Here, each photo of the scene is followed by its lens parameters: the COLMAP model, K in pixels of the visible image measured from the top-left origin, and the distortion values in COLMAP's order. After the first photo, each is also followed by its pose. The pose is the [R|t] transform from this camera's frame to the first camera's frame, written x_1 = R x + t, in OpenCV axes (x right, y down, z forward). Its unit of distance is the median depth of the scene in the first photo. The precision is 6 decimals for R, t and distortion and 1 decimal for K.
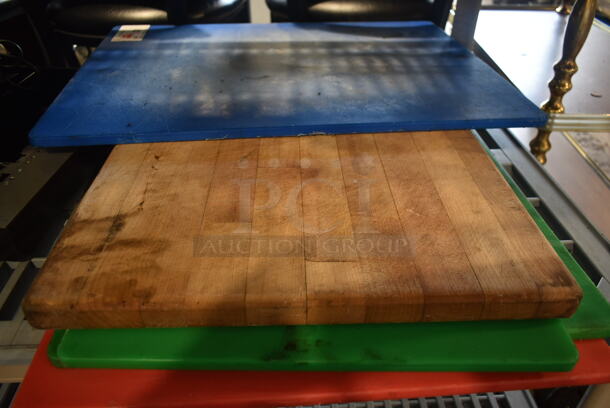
lens RADIAL K [[481.0, 0, 302.5], [0, 481.0, 202.5], [0, 0, 1]] dist [-0.032293, 0.038071]
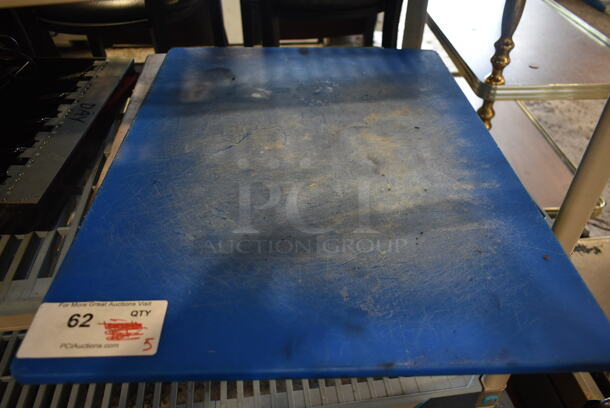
lens RADIAL K [[496.2, 0, 306.6], [0, 496.2, 208.6], [0, 0, 1]] dist [-0.009087, -0.009932]
pose [[0.997452, -0.044137, 0.056047, -0.005418], [0.039712, 0.996182, 0.077749, -0.001989], [-0.059264, -0.075325, 0.995396, -0.176162]]
